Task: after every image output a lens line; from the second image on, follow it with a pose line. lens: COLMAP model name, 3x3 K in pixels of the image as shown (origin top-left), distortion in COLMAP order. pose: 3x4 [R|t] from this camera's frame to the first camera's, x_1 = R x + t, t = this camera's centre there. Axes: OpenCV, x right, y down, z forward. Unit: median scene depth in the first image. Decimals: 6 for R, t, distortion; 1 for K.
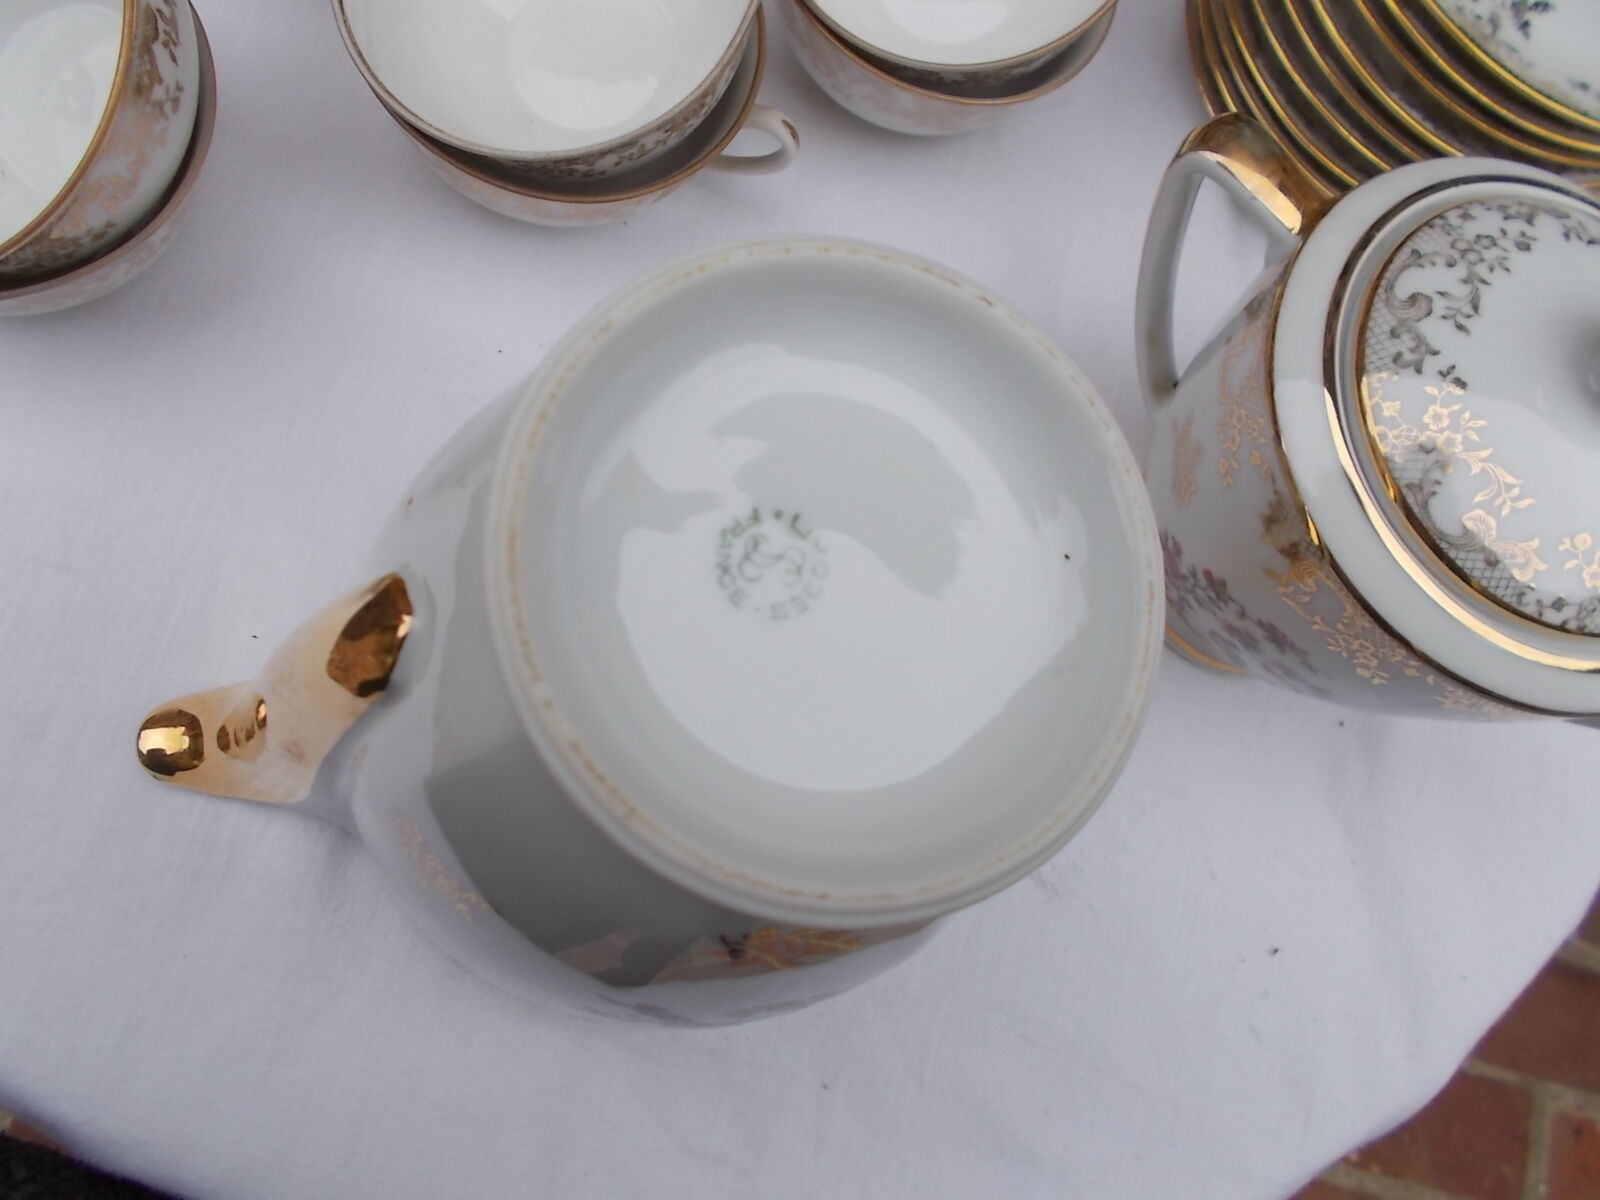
lens RADIAL K [[1244.9, 0, 797.7], [0, 1244.9, 593.2], [0, 0, 1]] dist [0.025495, -0.033261]
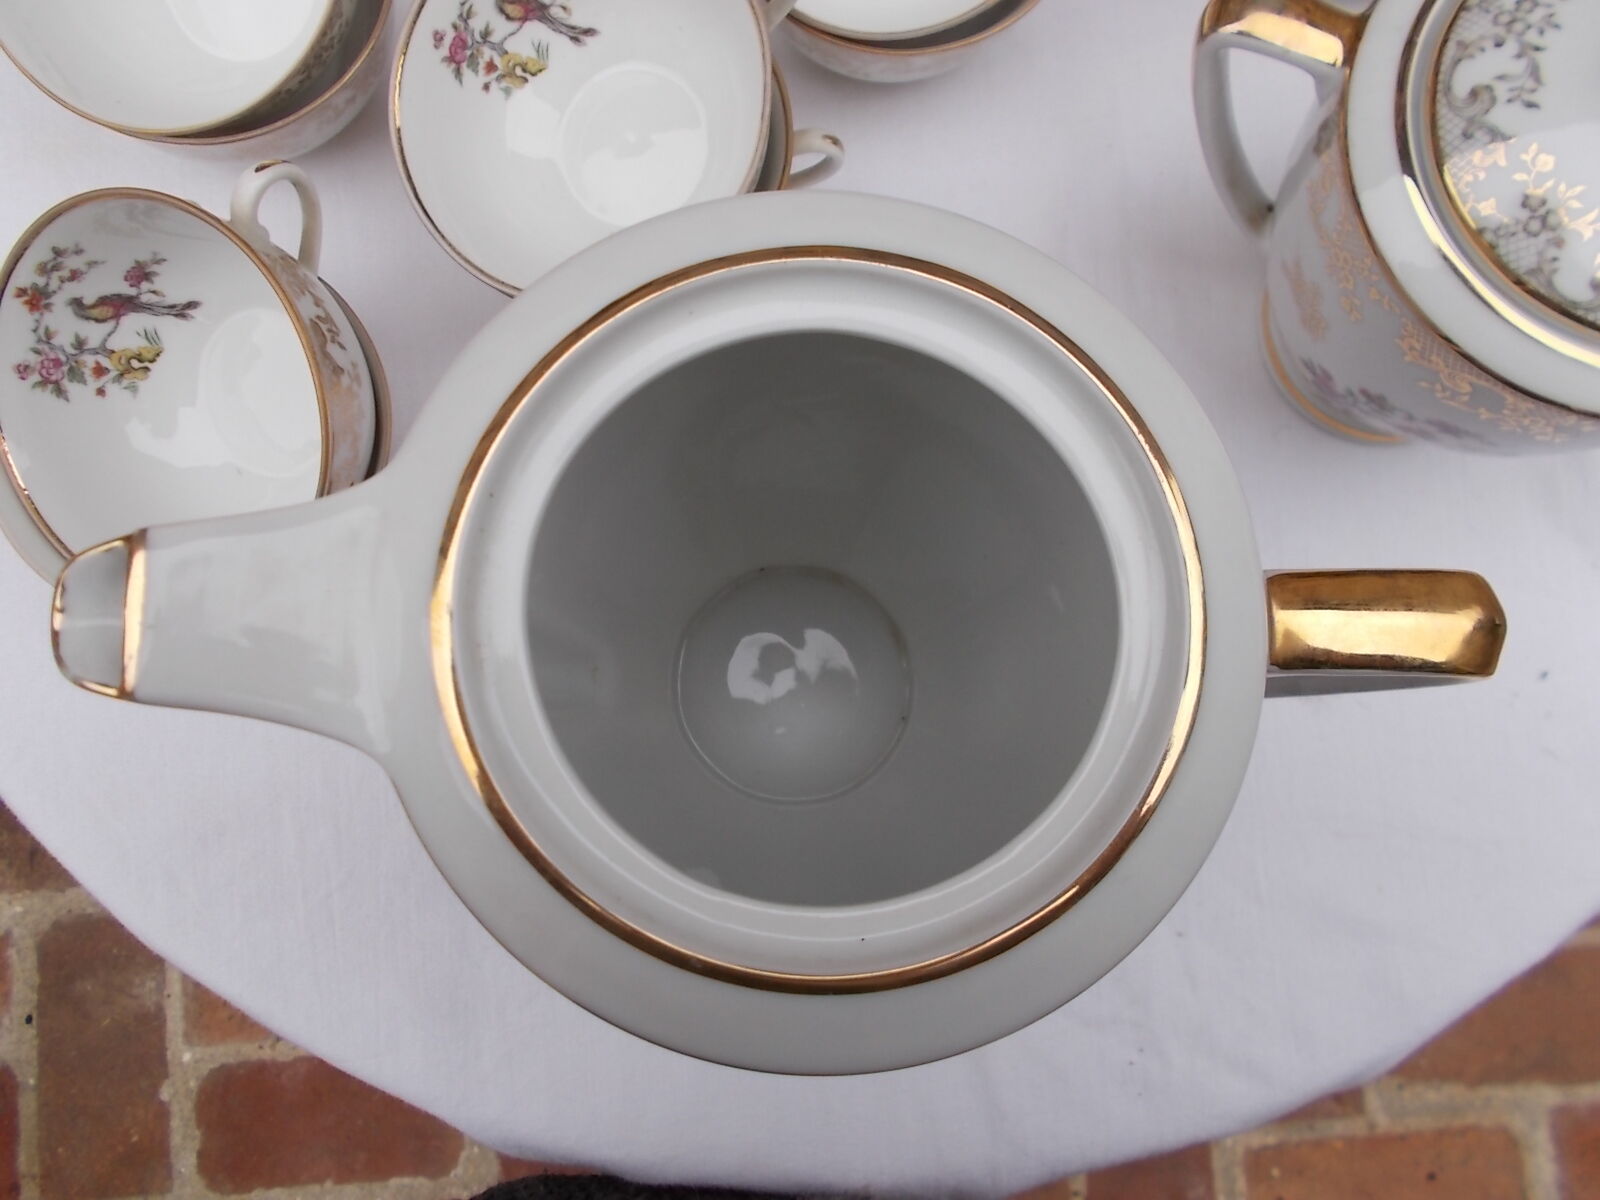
lens RADIAL K [[1244.9, 0, 793.2], [0, 1244.9, 592.4], [0, 0, 1]] dist [0.025495, -0.033261]
pose [[0.917116, -0.362977, -0.164762, -0.001482], [0.381579, 0.918969, 0.099465, -0.170279], [0.115307, -0.154091, 0.981305, -0.135683]]
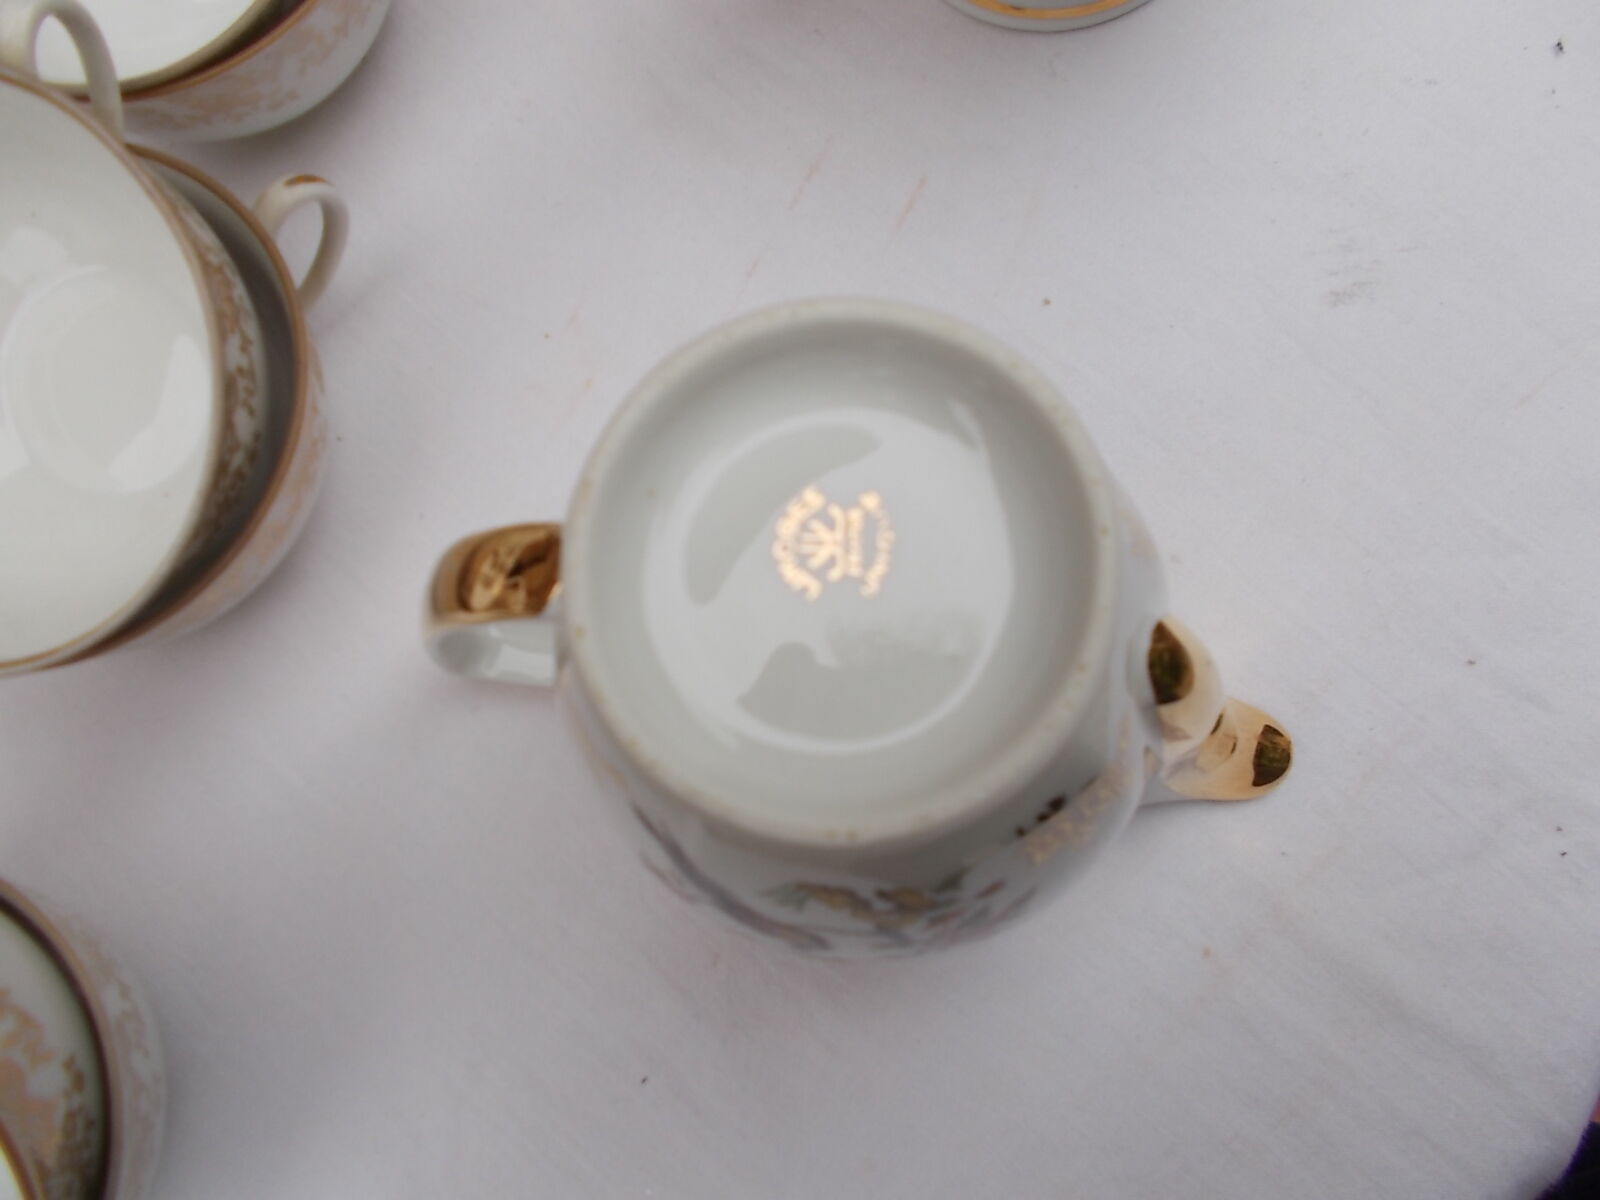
lens RADIAL K [[1244.9, 0, 789.9], [0, 1244.9, 590.9], [0, 0, 1]] dist [0.025495, -0.033261]
pose [[0.414448, -0.904467, -0.100857, -0.038747], [0.910057, 0.411234, 0.051797, -0.057954], [-0.005373, -0.113252, 0.993552, 0.292502]]
